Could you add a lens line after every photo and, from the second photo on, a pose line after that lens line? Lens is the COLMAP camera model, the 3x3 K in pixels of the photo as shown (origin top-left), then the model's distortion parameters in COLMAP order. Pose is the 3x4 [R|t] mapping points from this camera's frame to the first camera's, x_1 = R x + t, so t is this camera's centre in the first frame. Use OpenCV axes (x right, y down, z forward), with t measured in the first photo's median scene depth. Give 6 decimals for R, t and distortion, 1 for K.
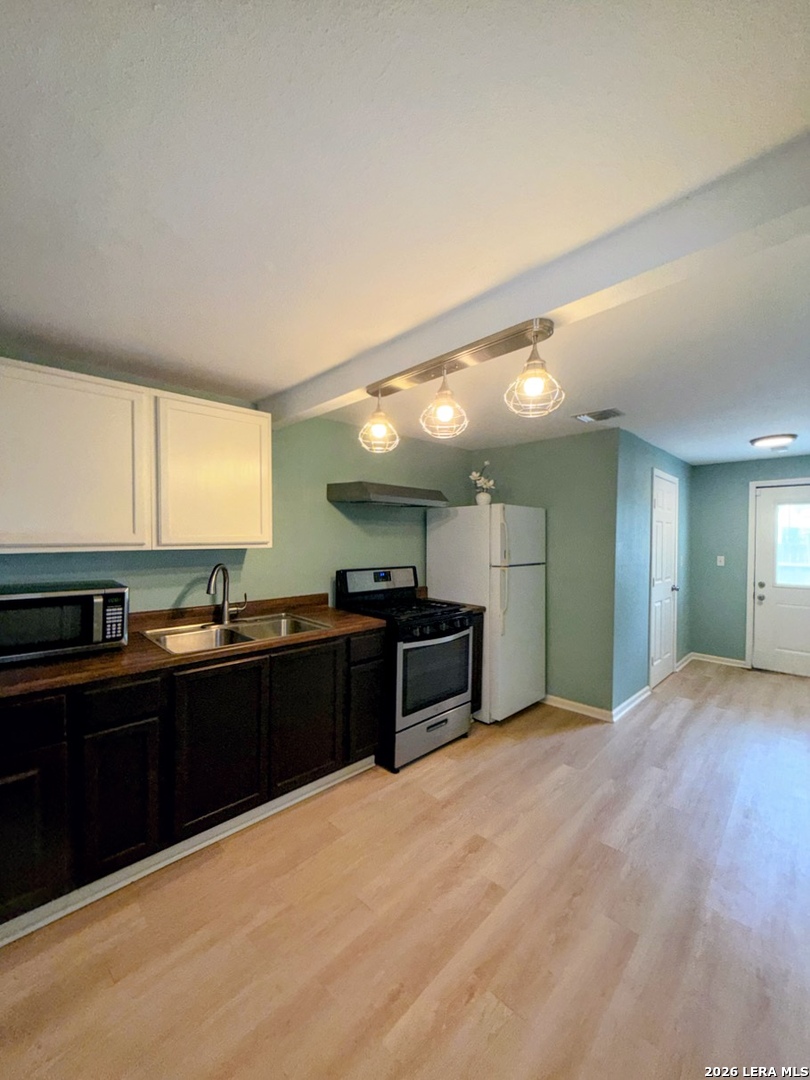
lens RADIAL K [[430.4, 0, 402.6], [0, 430.4, 538.6], [0, 0, 1]] dist [-0.001184, -0.000645]
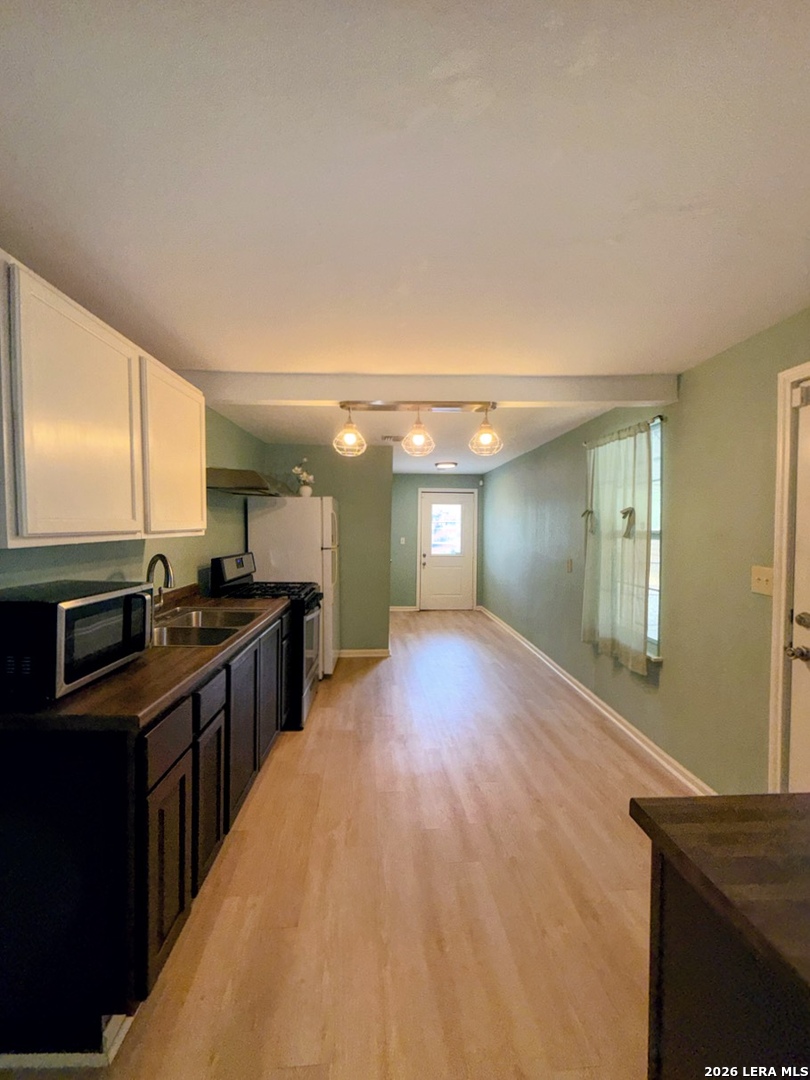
lens RADIAL K [[435.1, 0, 405.0], [0, 435.1, 540.0], [0, 0, 1]] dist [0.000641, -0.000036]
pose [[0.661589, -0.024717, 0.749459, -0.668260], [-0.000950, 0.999428, 0.033800, -0.001987], [-0.749866, -0.023074, 0.661188, 0.036256]]
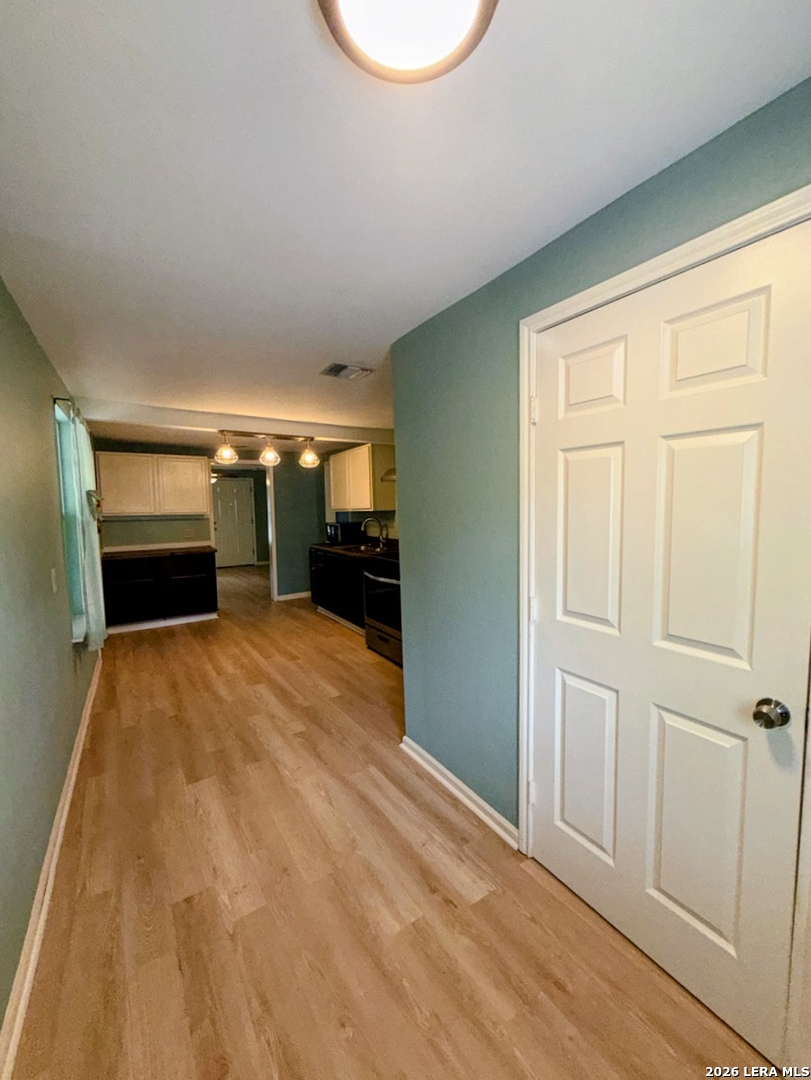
lens RADIAL K [[428.4, 0, 405.5], [0, 428.4, 540.0], [0, 0, 1]] dist [-0.007788, 0.000351]
pose [[-0.212408, 0.078134, -0.974052, 1.479363], [0.020414, 0.996935, 0.075518, 0.007717], [0.976968, -0.003844, -0.213352, 1.446467]]
